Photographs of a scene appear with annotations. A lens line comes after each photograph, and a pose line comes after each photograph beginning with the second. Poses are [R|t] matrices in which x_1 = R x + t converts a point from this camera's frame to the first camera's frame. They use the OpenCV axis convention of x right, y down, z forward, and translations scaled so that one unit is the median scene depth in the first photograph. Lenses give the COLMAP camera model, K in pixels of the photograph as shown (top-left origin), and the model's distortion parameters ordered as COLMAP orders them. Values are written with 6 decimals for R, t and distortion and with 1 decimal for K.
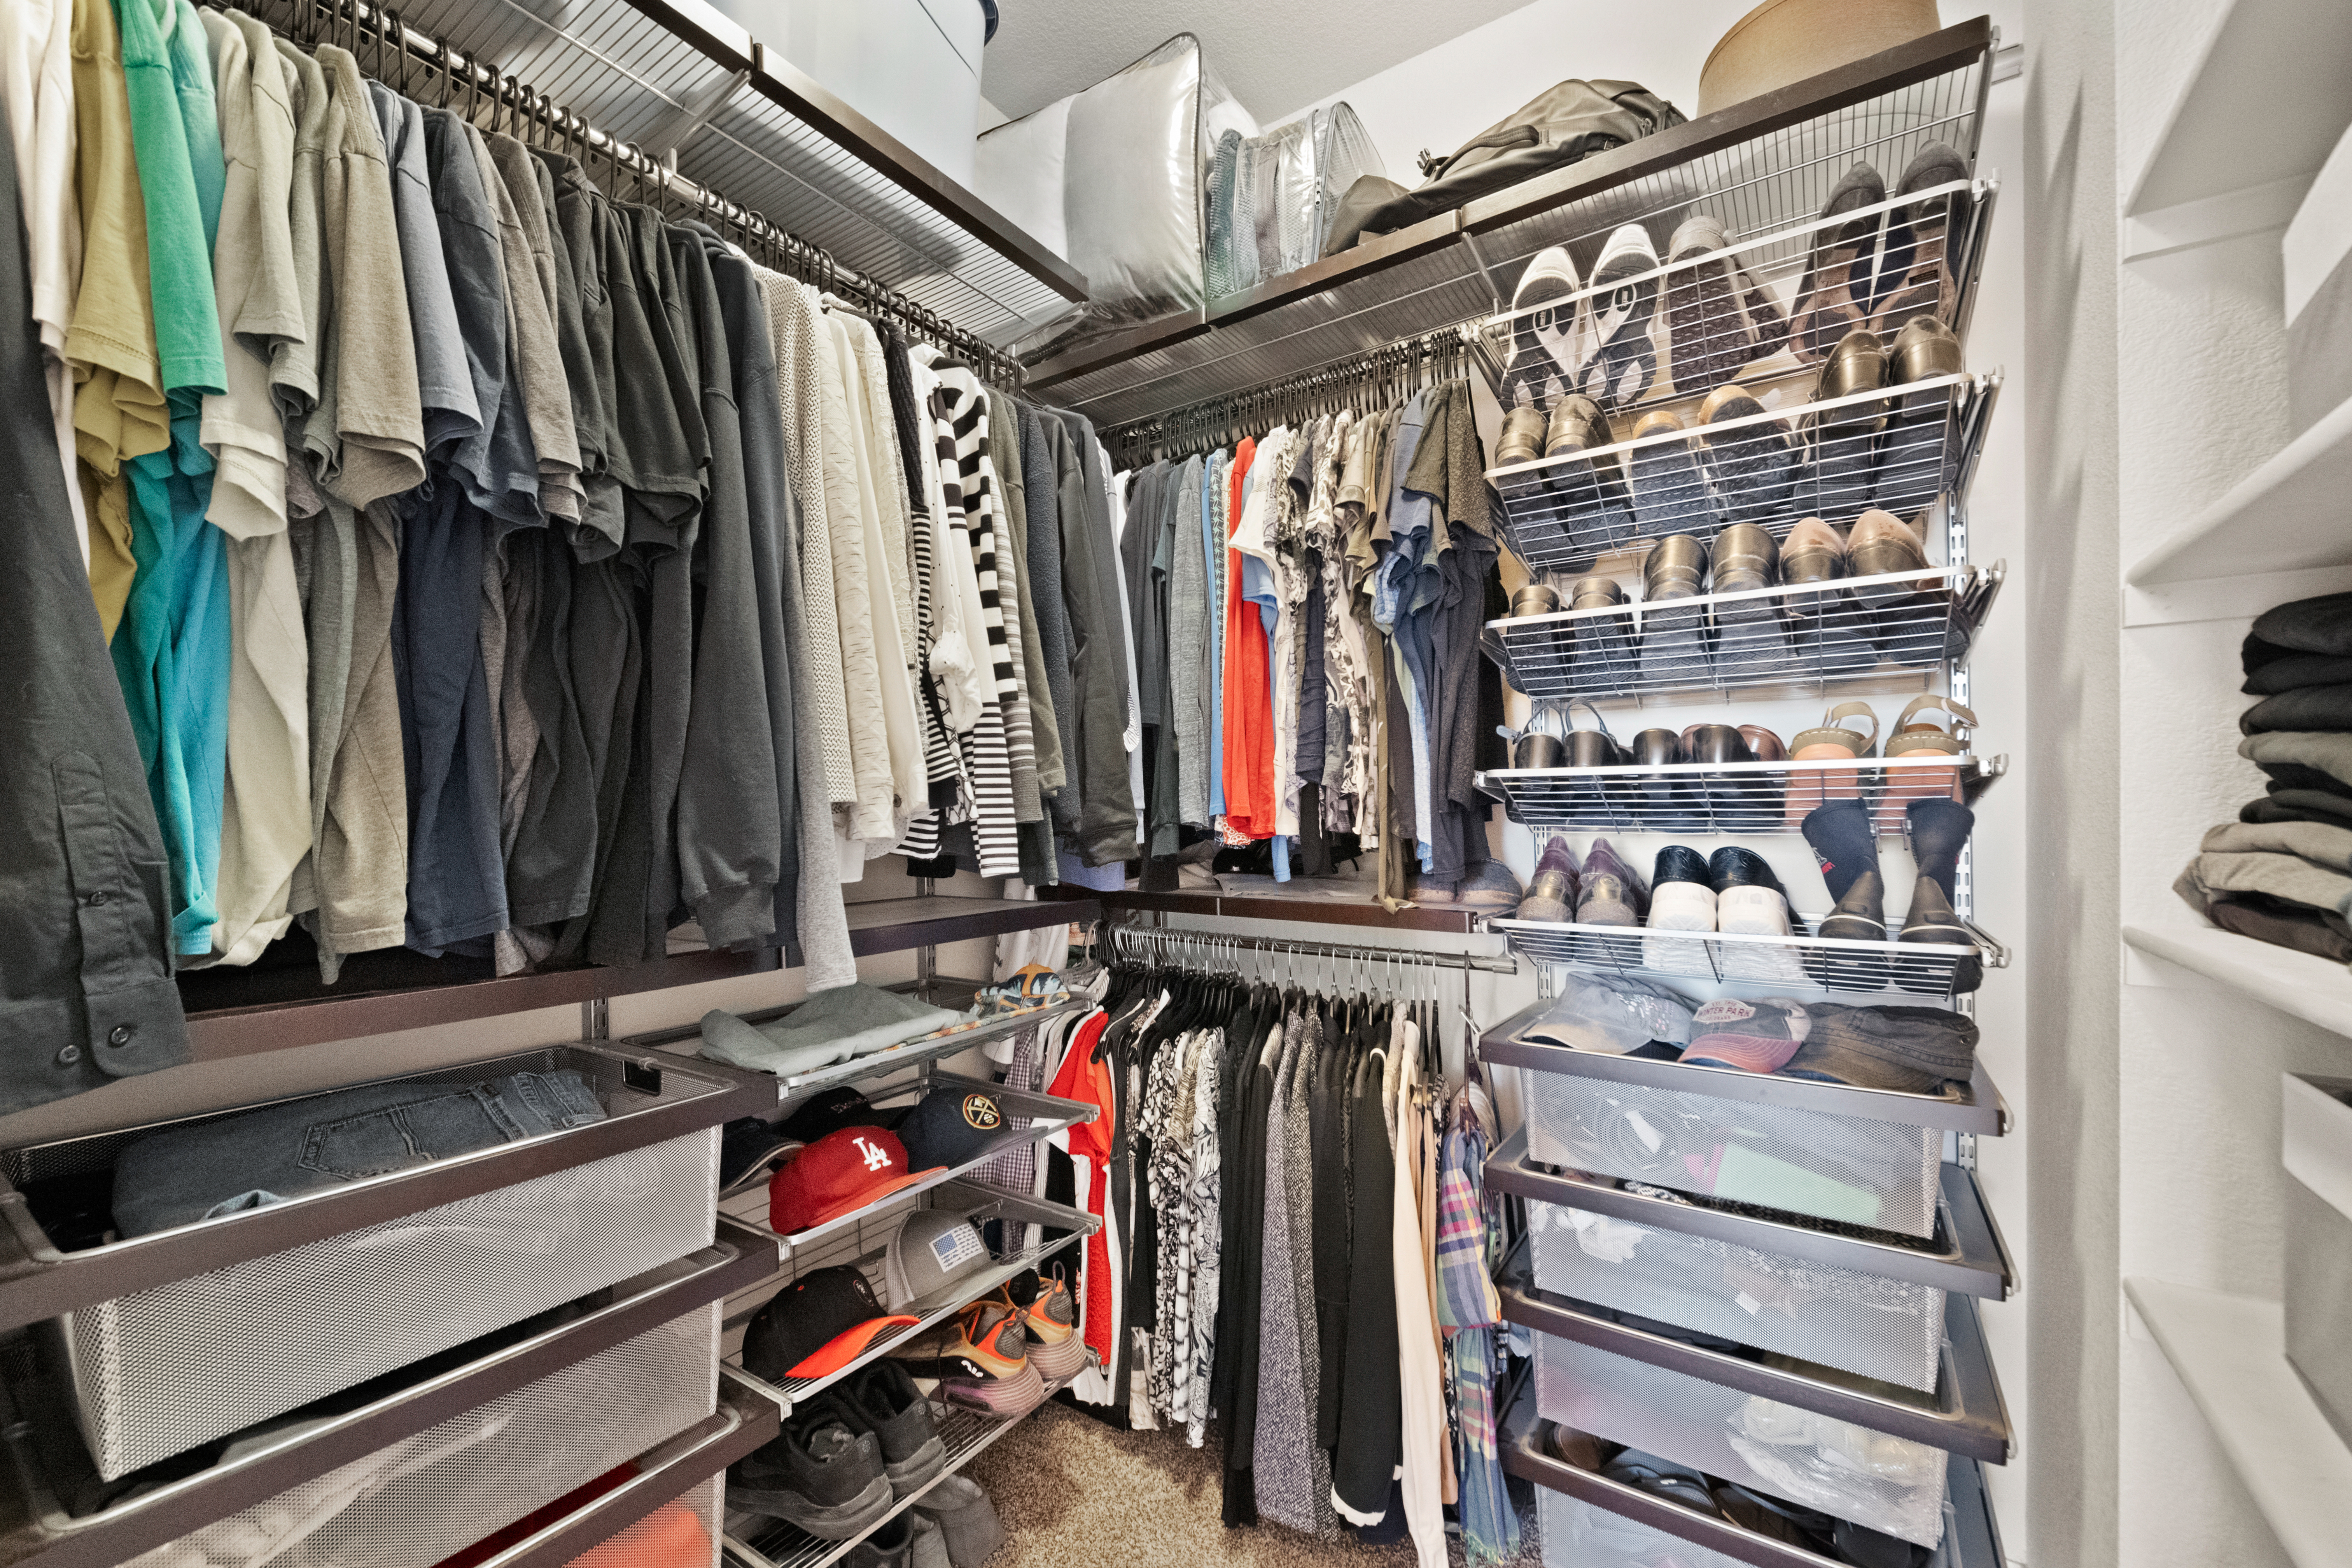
lens RADIAL K [[927.0, 0, 1180.6], [0, 927.0, 773.0], [0, 0, 1]] dist [0.014646, -0.017706]
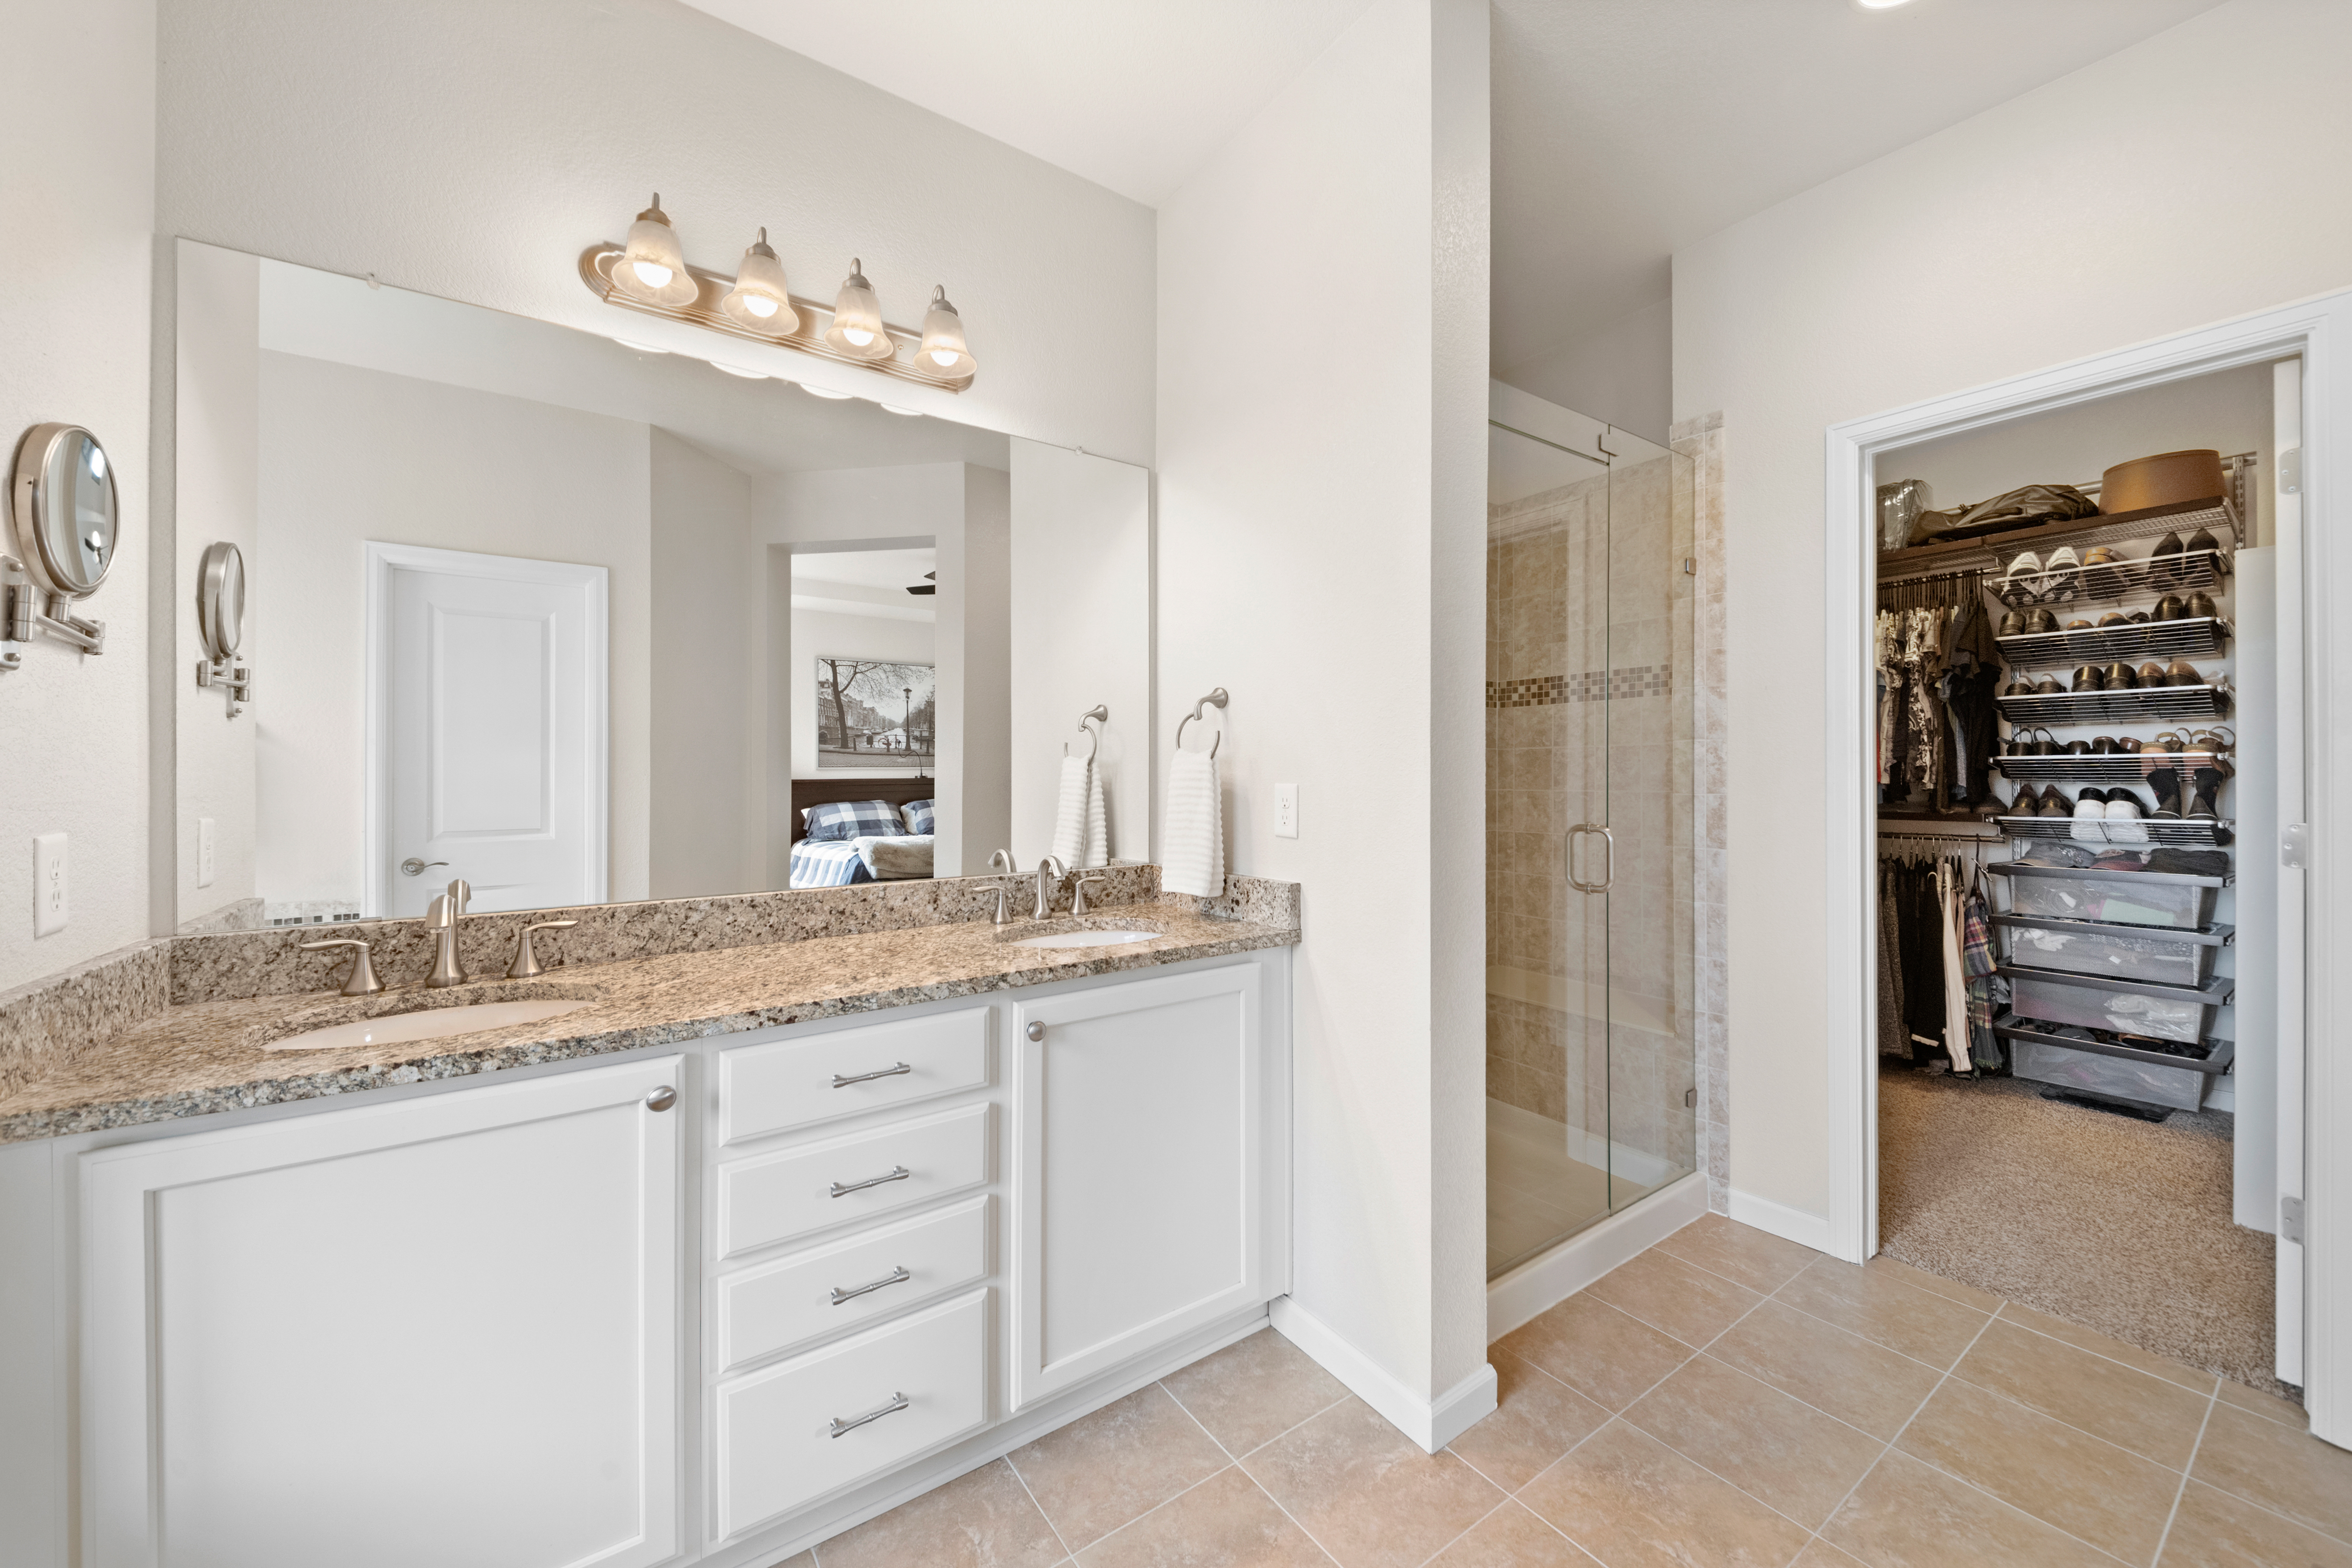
lens RADIAL K [[868.9, 0, 1175.9], [0, 868.9, 780.0], [0, 0, 1]] dist [-0.001181, -0.008762]
pose [[0.929087, -0.002388, -0.369855, -0.878182], [0.018872, 0.998983, 0.040957, -0.078139], [0.369381, -0.045033, 0.928186, -2.017142]]
